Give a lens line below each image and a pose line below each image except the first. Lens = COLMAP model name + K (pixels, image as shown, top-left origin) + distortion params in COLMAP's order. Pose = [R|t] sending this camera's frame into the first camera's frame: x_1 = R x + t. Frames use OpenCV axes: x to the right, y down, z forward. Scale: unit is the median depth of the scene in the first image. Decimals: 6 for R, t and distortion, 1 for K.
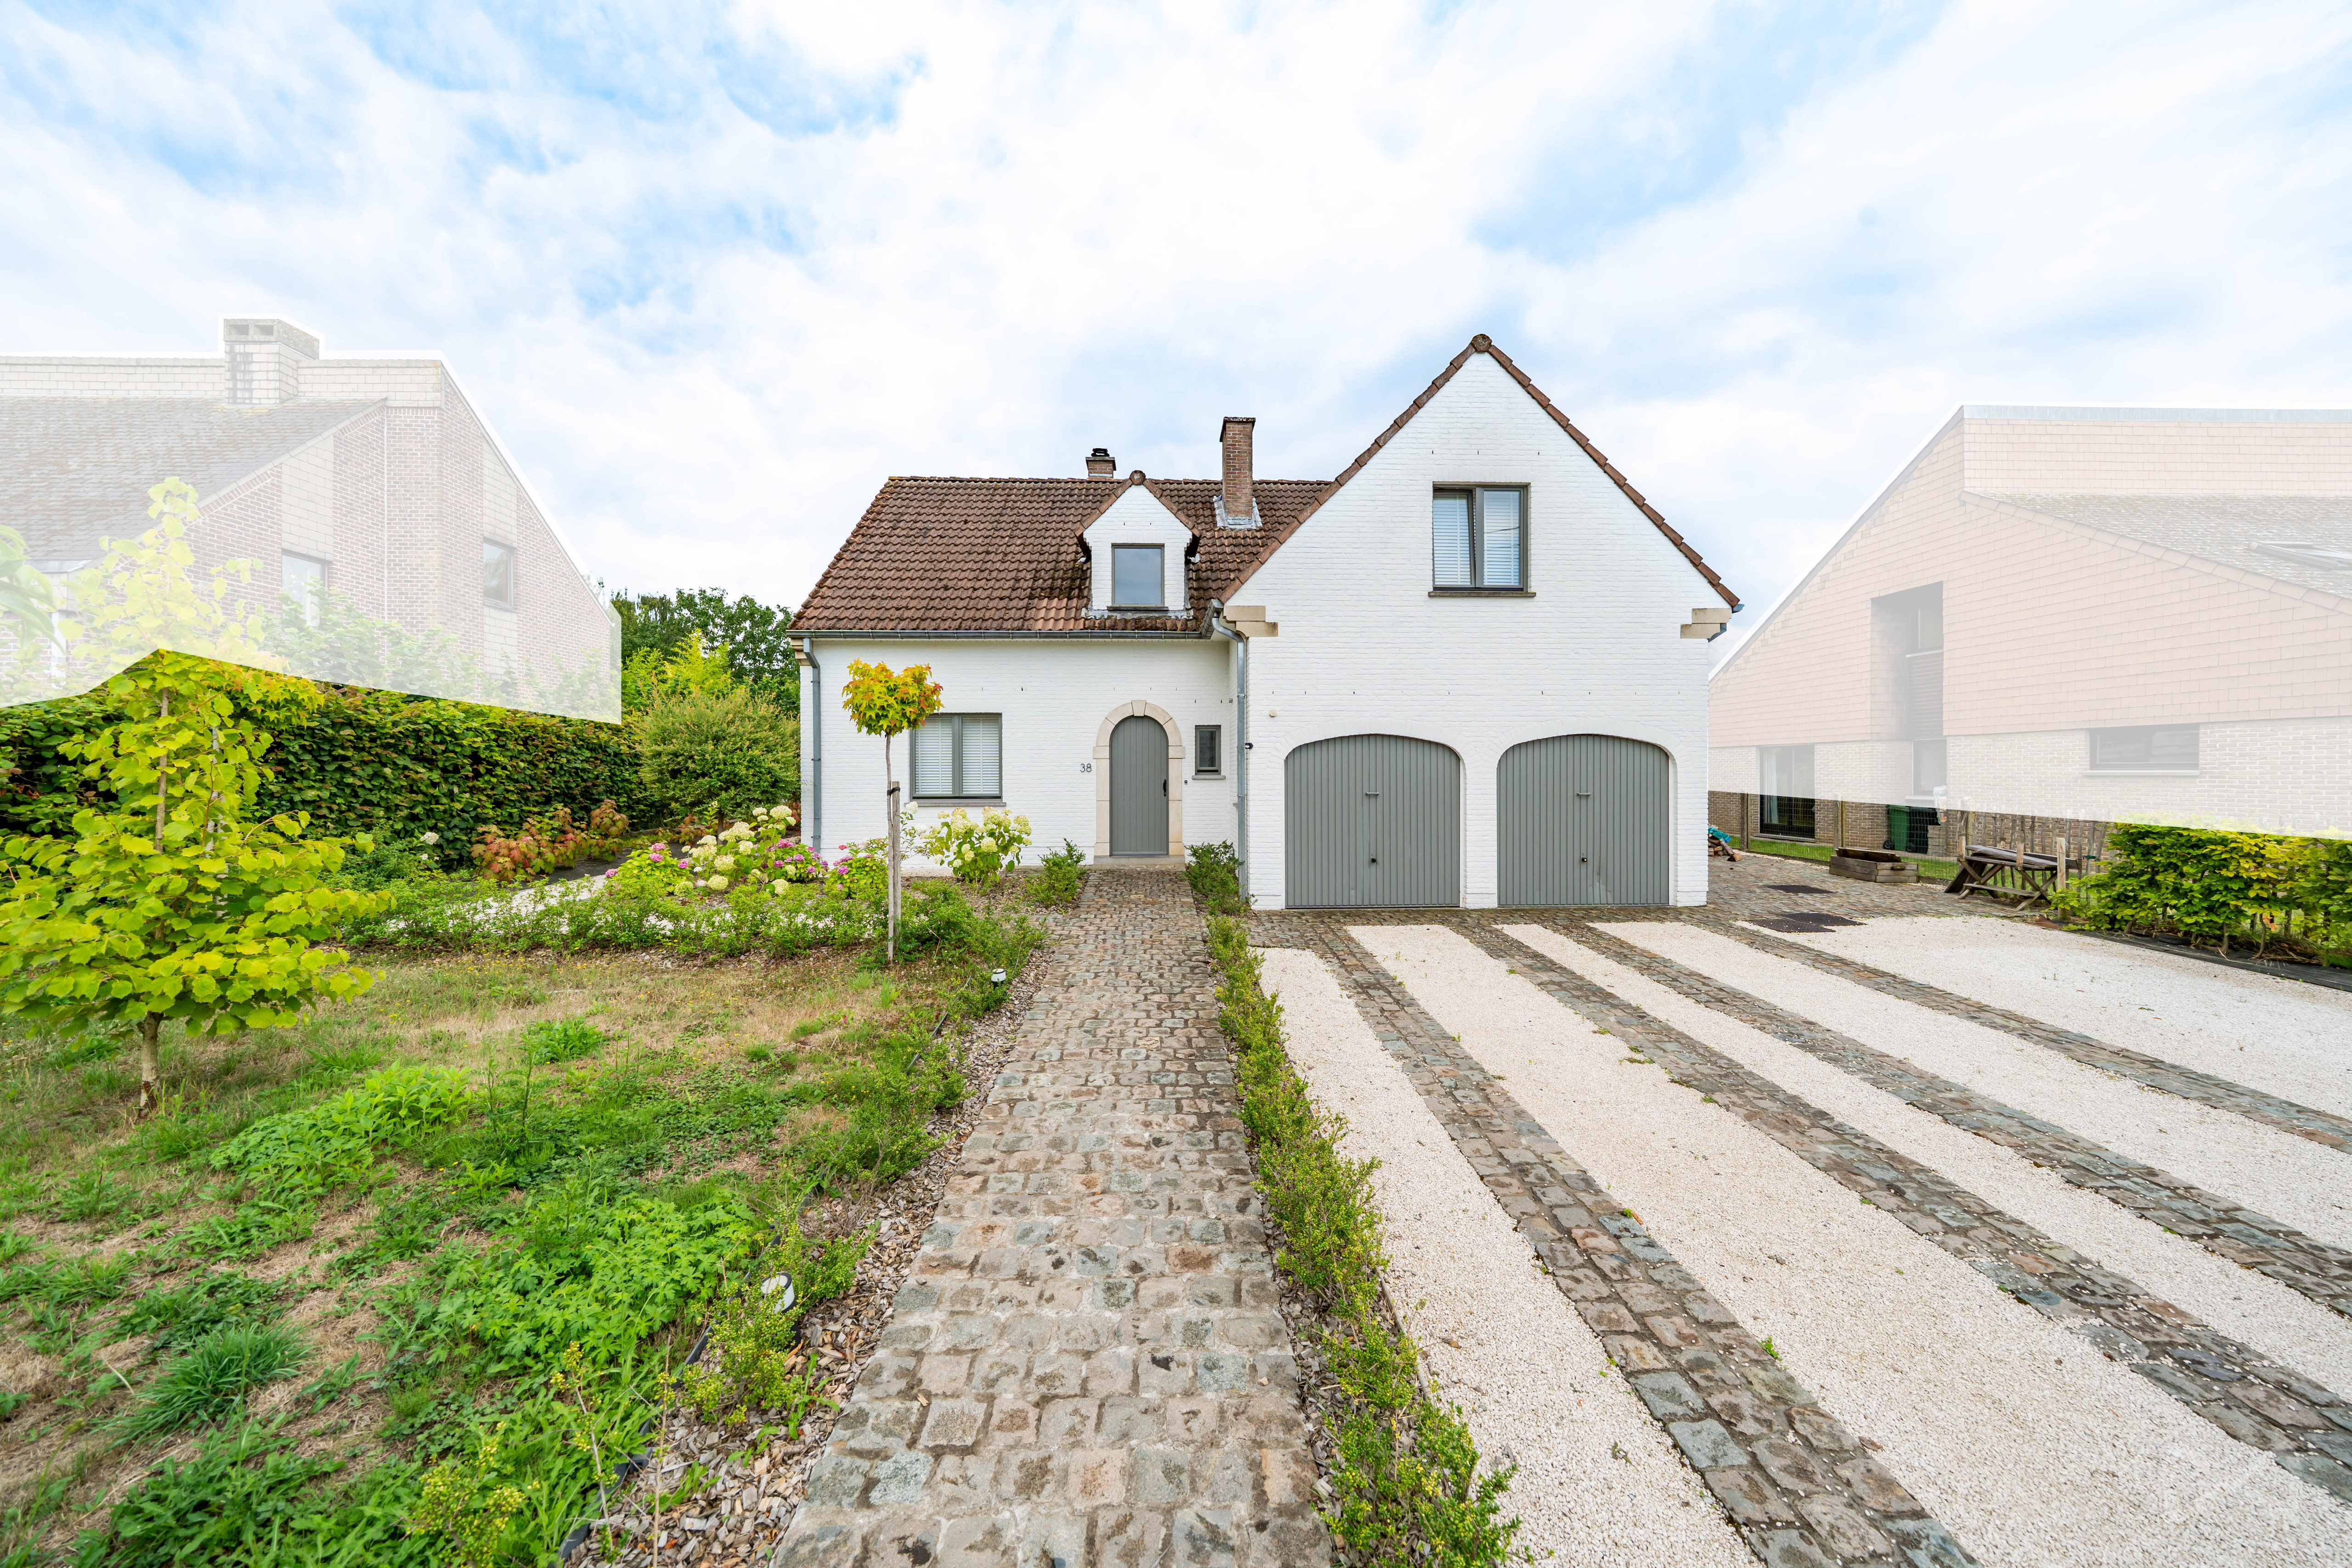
lens RADIAL K [[810.6, 0, 1176.0], [0, 810.6, 784.0], [0, 0, 1]] dist [-0.004887, 0.000032]
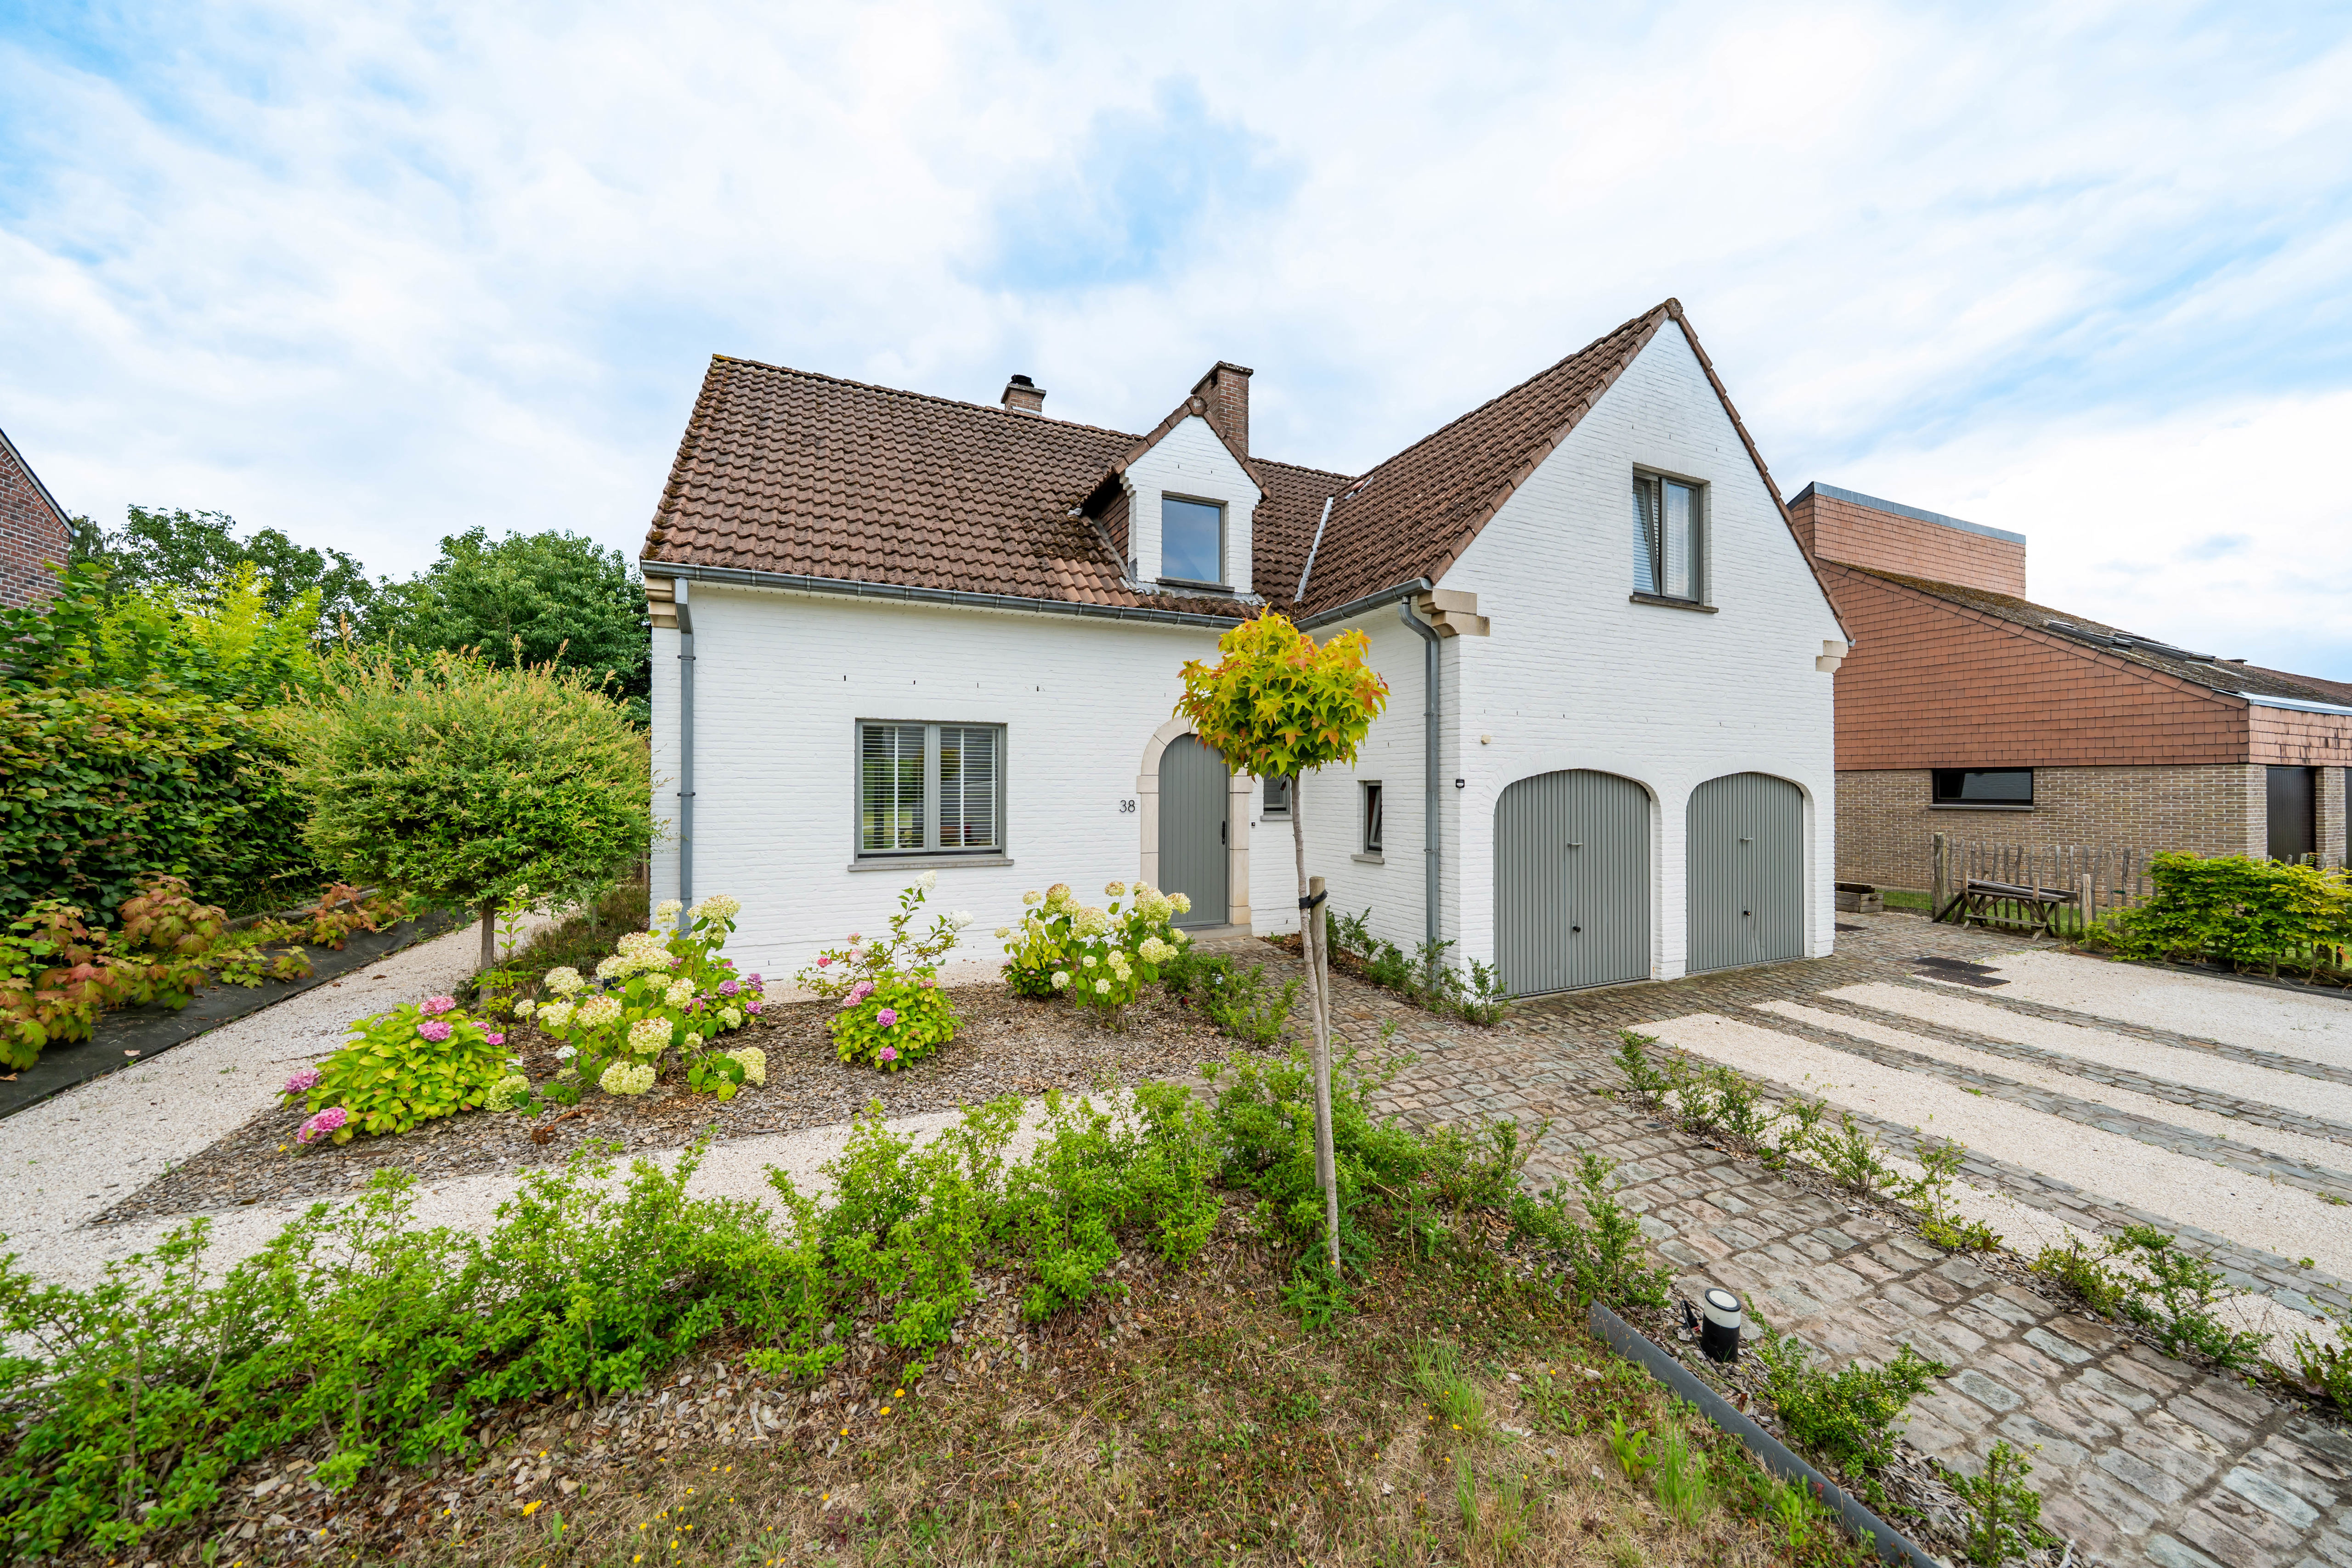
lens RADIAL K [[815.4, 0, 1176.0], [0, 815.4, 784.0], [0, 0, 1]] dist [-0.006895, 0.000054]
pose [[0.924628, 0.006013, 0.380824, -0.346215], [0.000110, 0.999871, -0.016054, -0.028466], [-0.380872, 0.014886, 0.924508, 0.345343]]
